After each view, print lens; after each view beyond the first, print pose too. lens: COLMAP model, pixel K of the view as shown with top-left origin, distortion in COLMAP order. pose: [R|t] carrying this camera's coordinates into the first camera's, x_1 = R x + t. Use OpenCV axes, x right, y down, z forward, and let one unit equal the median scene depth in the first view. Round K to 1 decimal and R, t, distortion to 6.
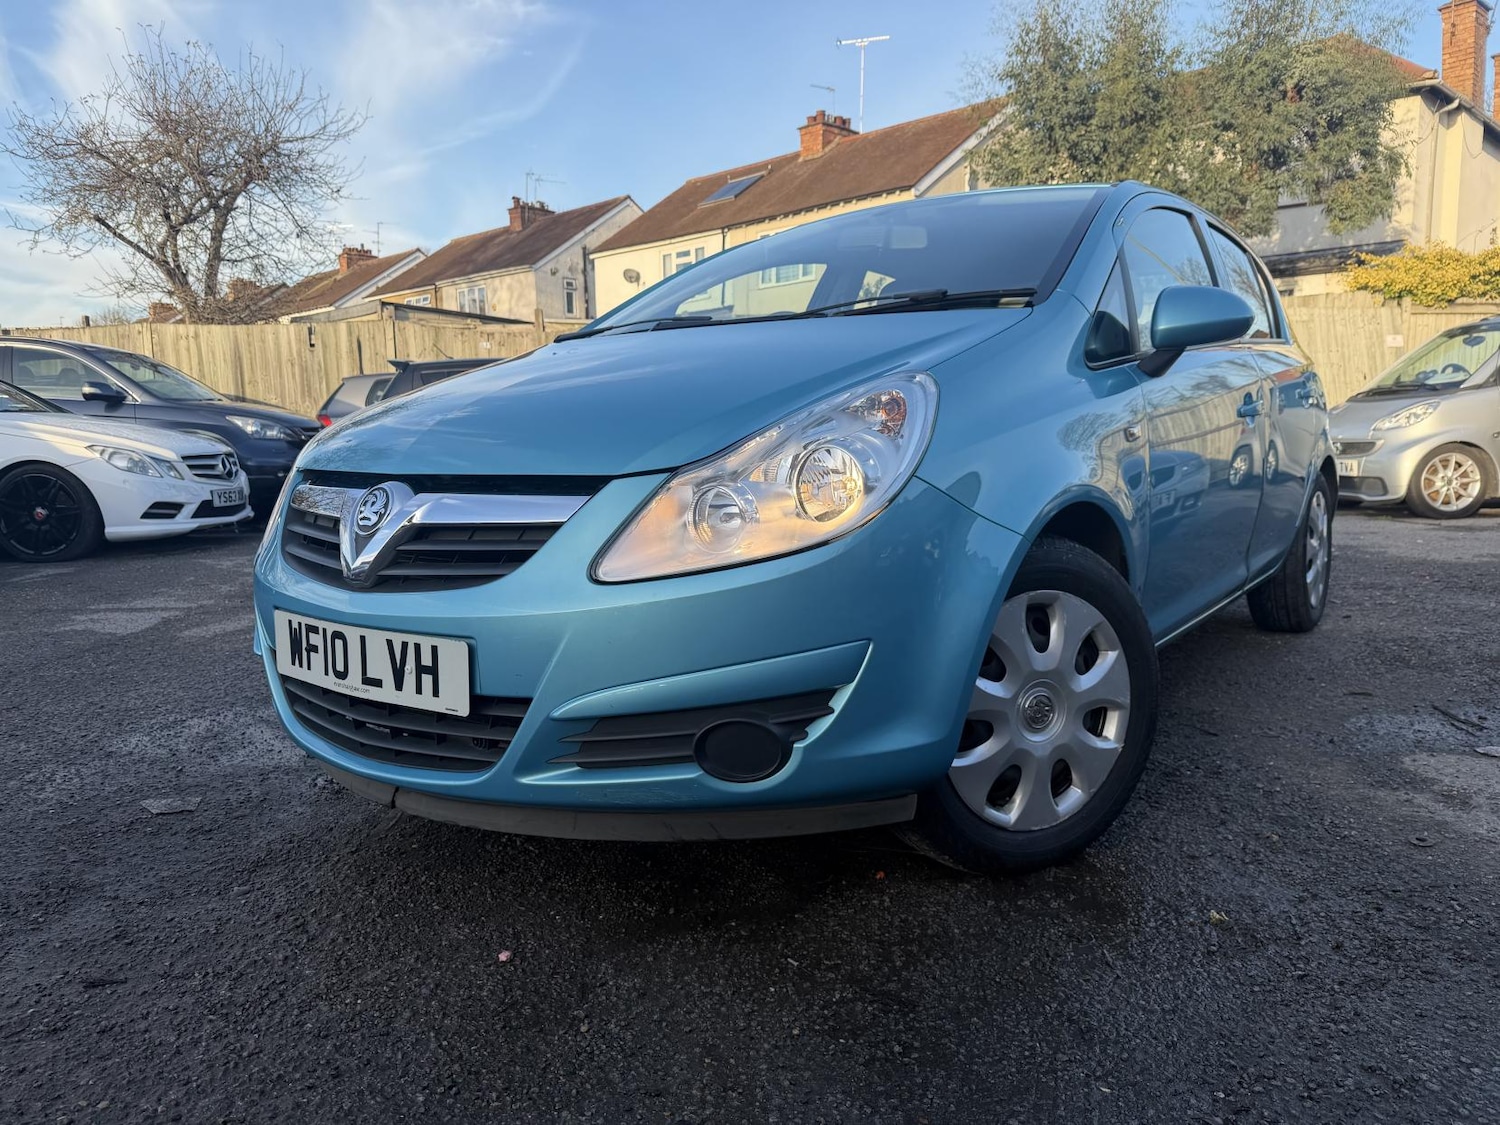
lens RADIAL K [[1062.8, 0, 755.1], [0, 1062.8, 583.7], [0, 0, 1]] dist [-0.001489, -0.017923]
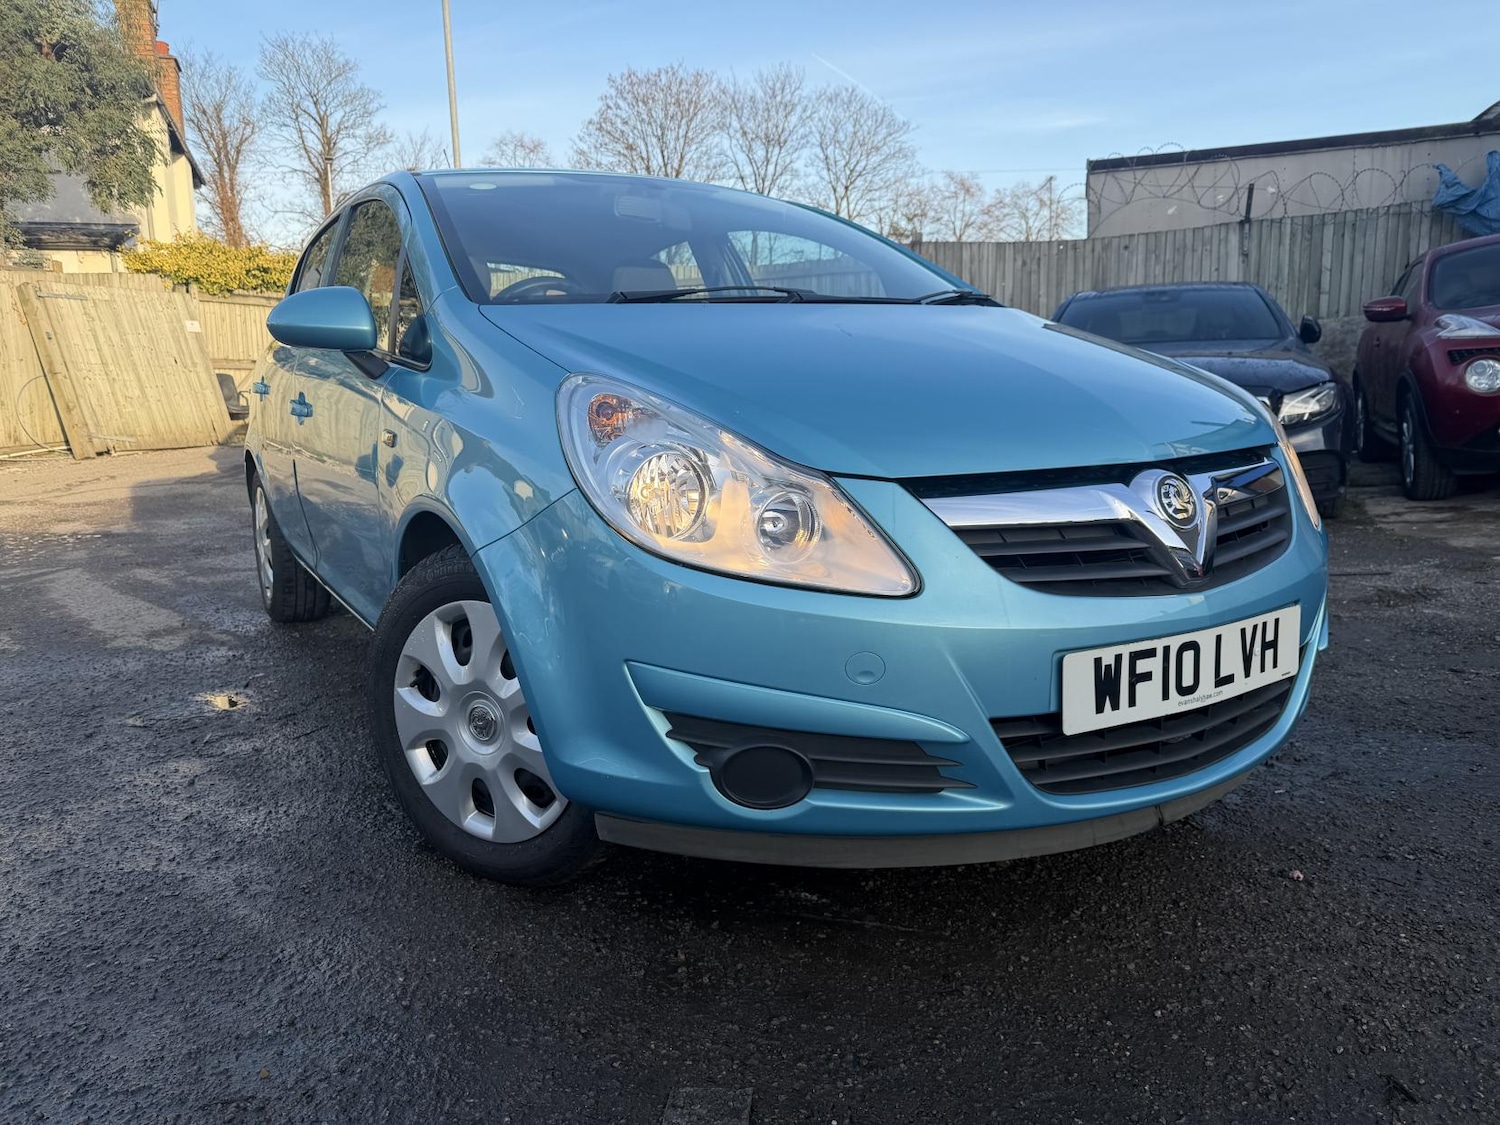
lens RADIAL K [[1062.8, 0, 759.2], [0, 1062.8, 547.9], [0, 0, 1]] dist [-0.001489, -0.017923]
pose [[0.373855, -0.132817, 0.917928, -0.312169], [0.148652, 0.985480, 0.082048, -0.037763], [-0.915497, 0.105778, 0.388170, 0.227937]]
